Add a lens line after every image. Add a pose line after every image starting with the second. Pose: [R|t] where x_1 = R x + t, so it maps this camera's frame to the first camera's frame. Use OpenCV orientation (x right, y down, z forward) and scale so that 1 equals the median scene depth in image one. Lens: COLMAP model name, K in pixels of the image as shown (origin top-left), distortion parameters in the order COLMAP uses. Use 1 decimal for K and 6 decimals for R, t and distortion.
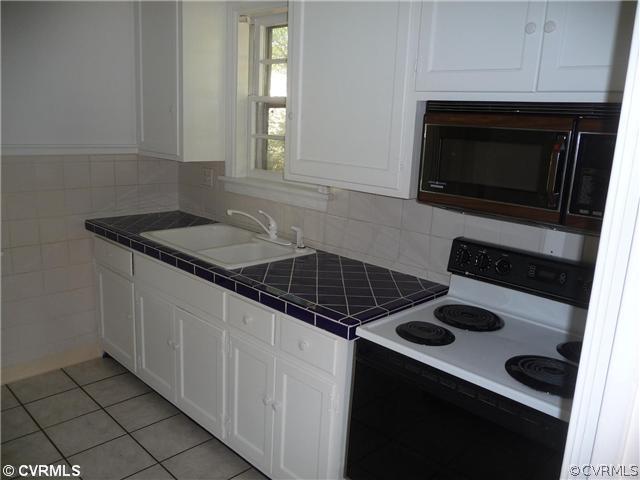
lens RADIAL K [[530.9, 0, 320.0], [0, 530.9, 241.5], [0, 0, 1]] dist [-0.009070, 0.009116]
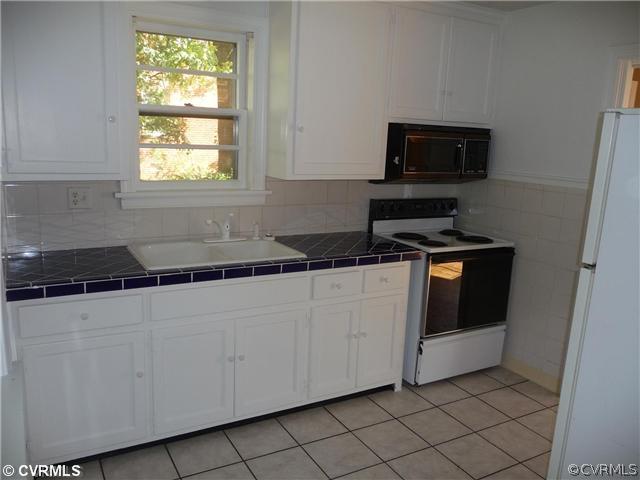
lens RADIAL K [[530.9, 0, 319.9], [0, 530.9, 239.8], [0, 0, 1]] dist [-0.009070, 0.009116]
pose [[0.274507, -0.232181, 0.933133, -1.495581], [0.179905, 0.965677, 0.187354, -0.245963], [-0.944606, 0.116445, 0.306856, 0.686415]]
